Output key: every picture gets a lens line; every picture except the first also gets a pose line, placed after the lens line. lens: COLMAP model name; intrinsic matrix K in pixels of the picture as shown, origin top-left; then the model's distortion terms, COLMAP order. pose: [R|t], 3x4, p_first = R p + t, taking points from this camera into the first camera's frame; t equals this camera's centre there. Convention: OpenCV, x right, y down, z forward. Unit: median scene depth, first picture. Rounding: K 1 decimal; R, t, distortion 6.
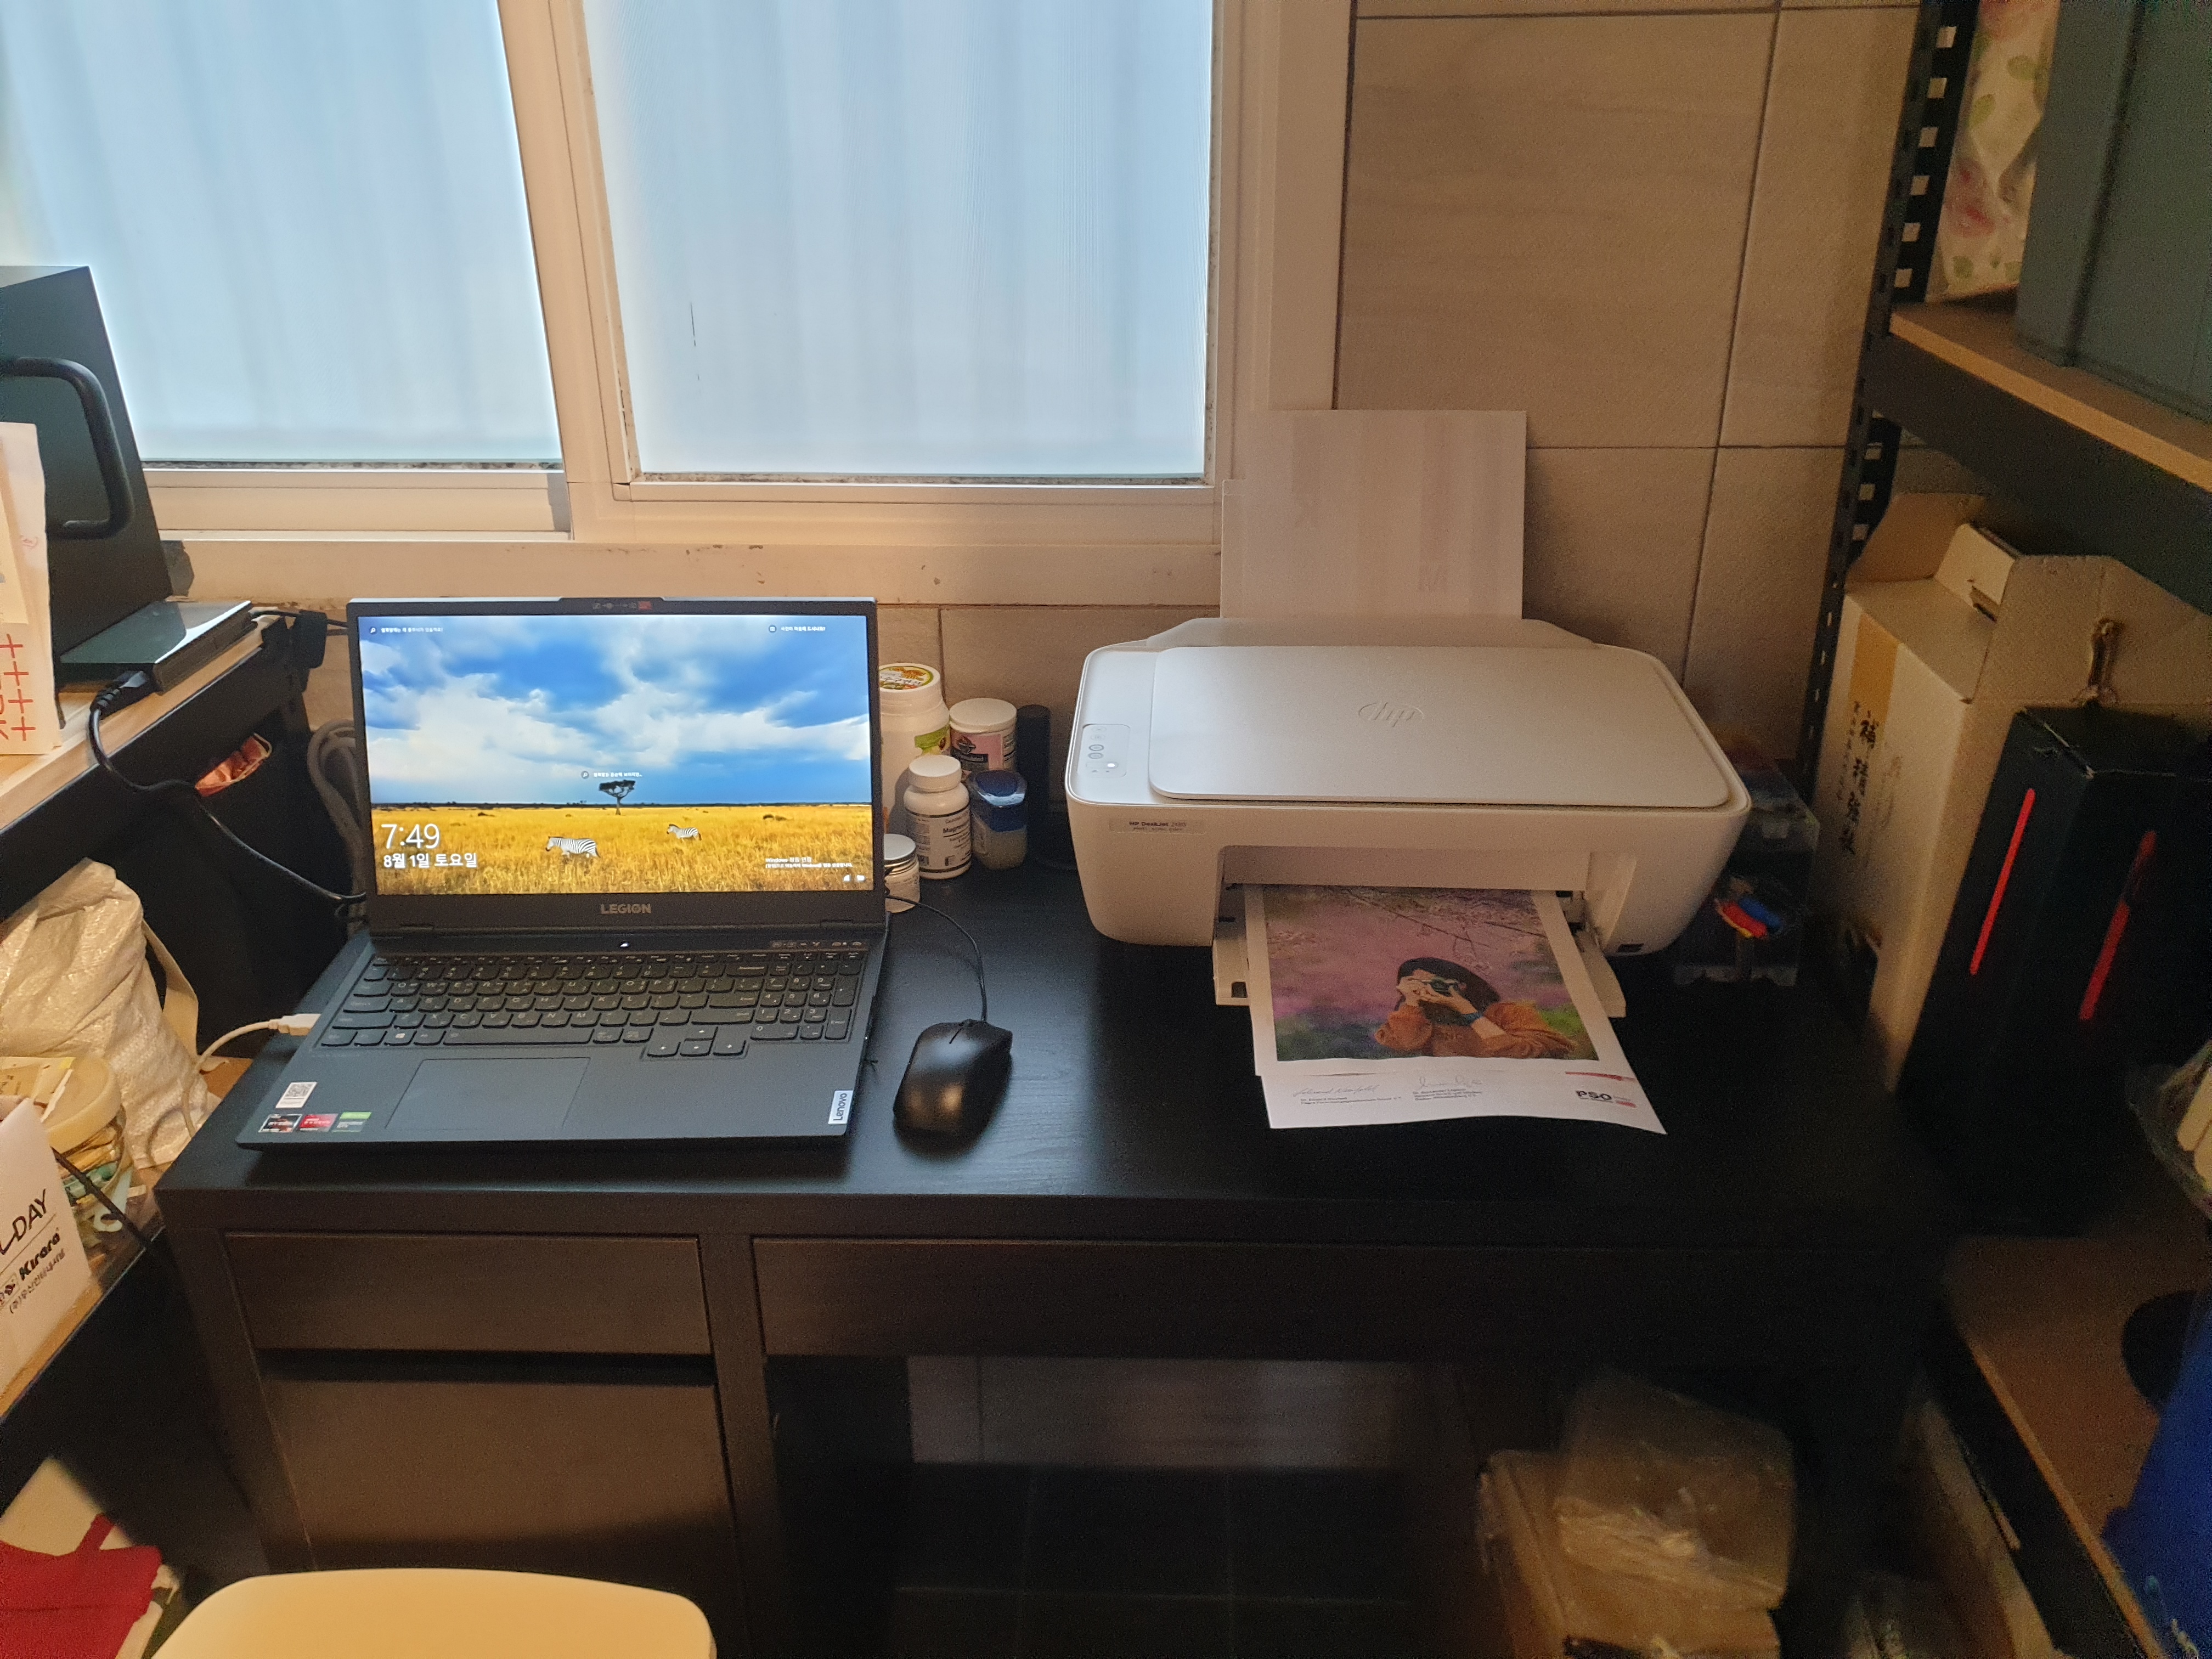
lens RADIAL K [[1779.2, 0, 1091.7], [0, 1779.2, 729.2], [0, 0, 1]] dist [0.001536, -0.005251]
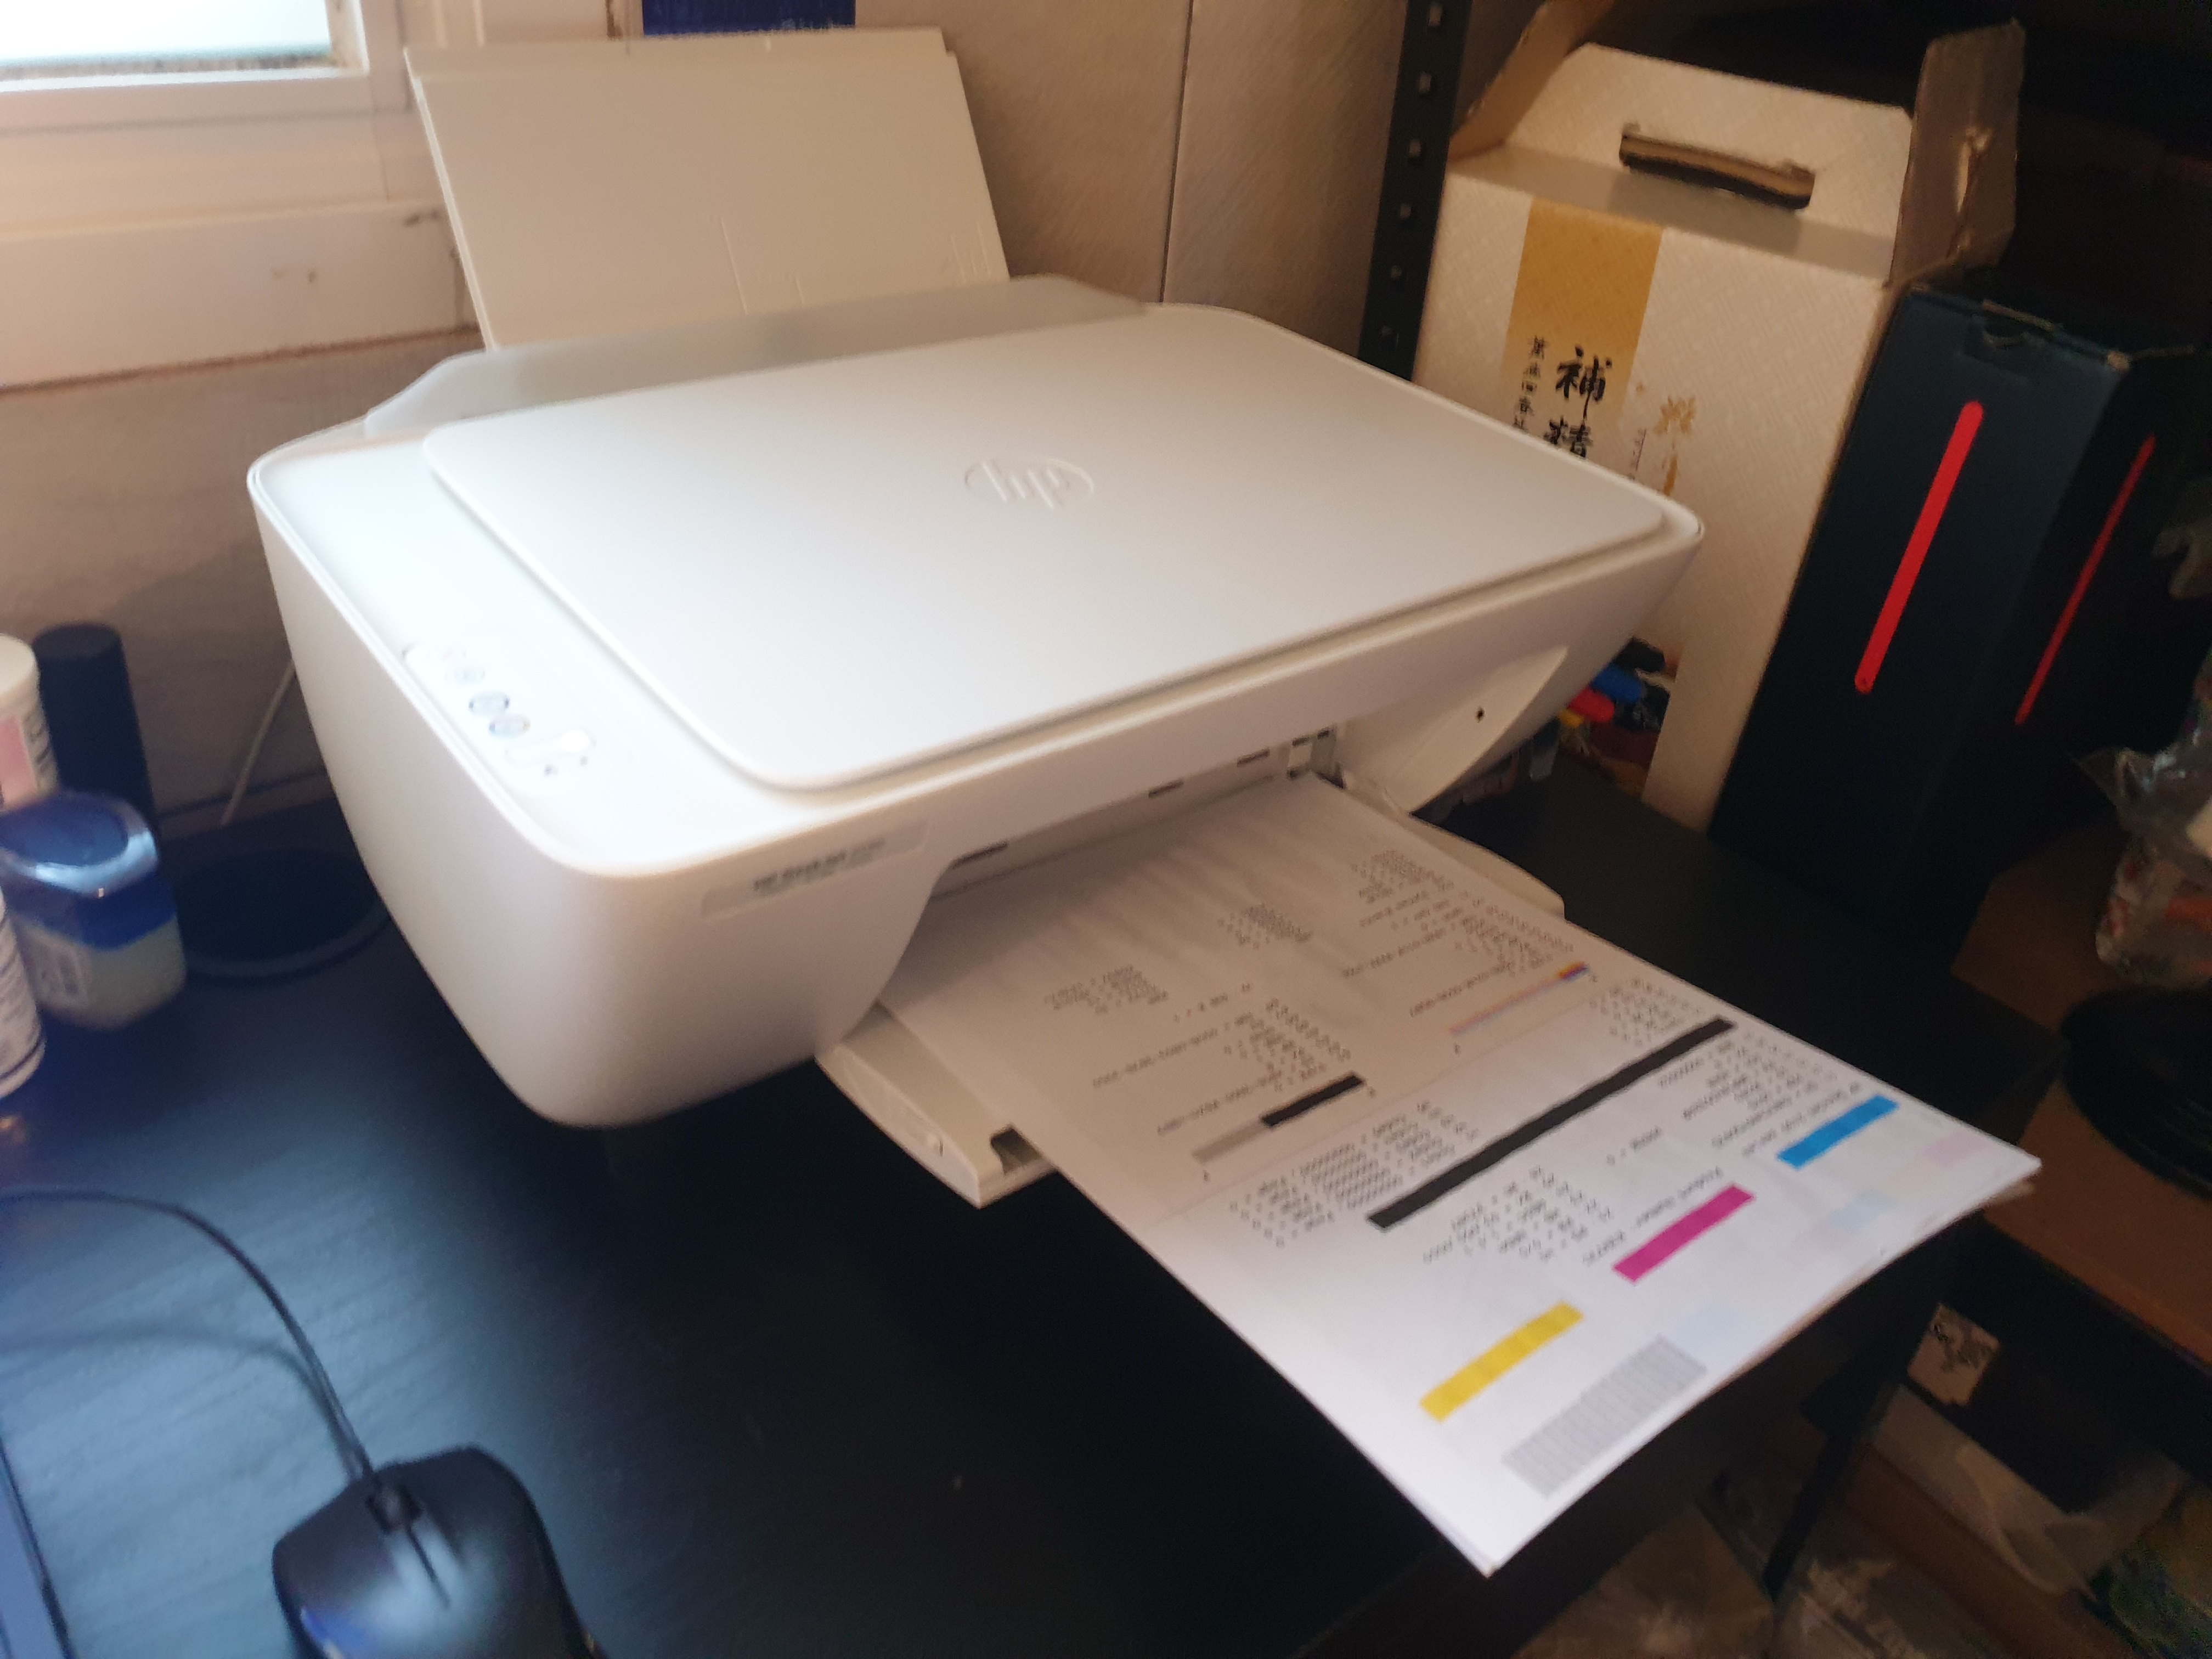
lens RADIAL K [[1779.2, 0, 1091.7], [0, 1779.2, 729.2], [0, 0, 1]] dist [0.001536, -0.005251]
pose [[0.746575, -0.267012, 0.609369, -0.130352], [0.178413, 0.962732, 0.203263, -0.036792], [-0.640933, -0.043032, 0.766390, 0.586454]]
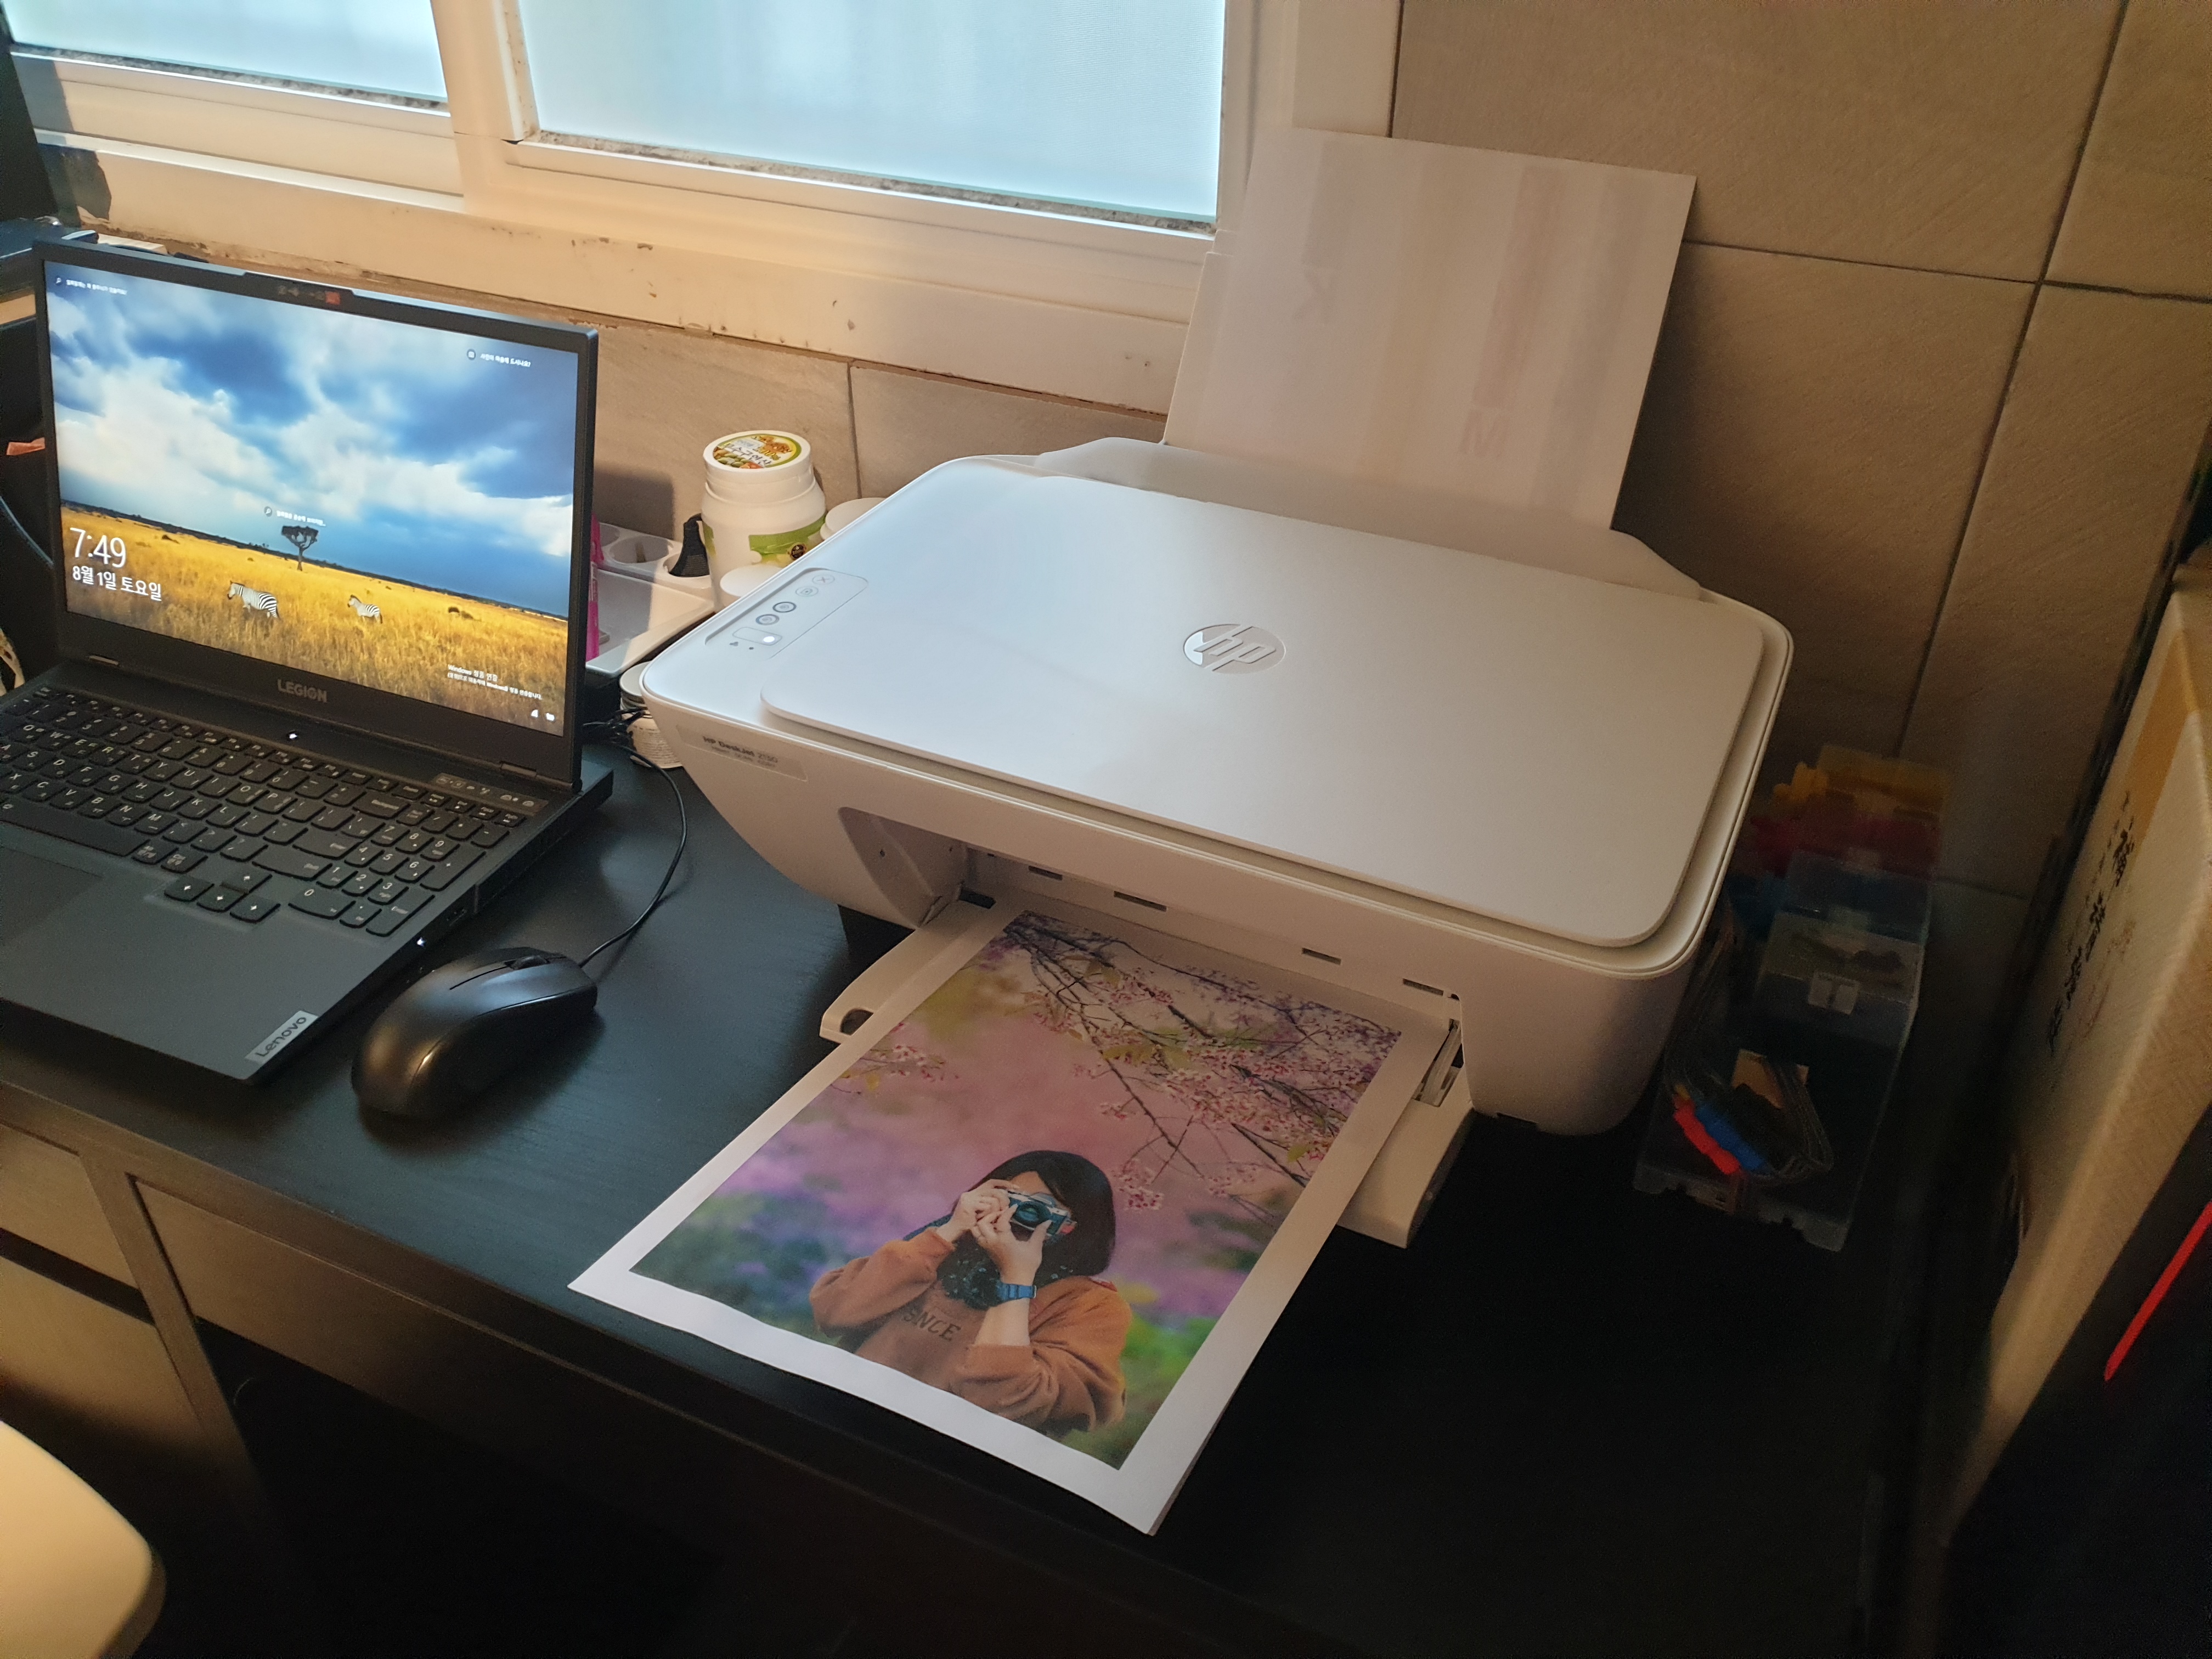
lens RADIAL K [[1802.8, 0, 1088.6], [0, 1802.8, 764.4], [0, 0, 1]] dist [-0.092438, 0.180836]
pose [[0.921796, 0.222153, -0.317712, 0.311796], [-0.170258, 0.968249, 0.183046, -0.069709], [0.348289, -0.114638, 0.930351, 0.391049]]
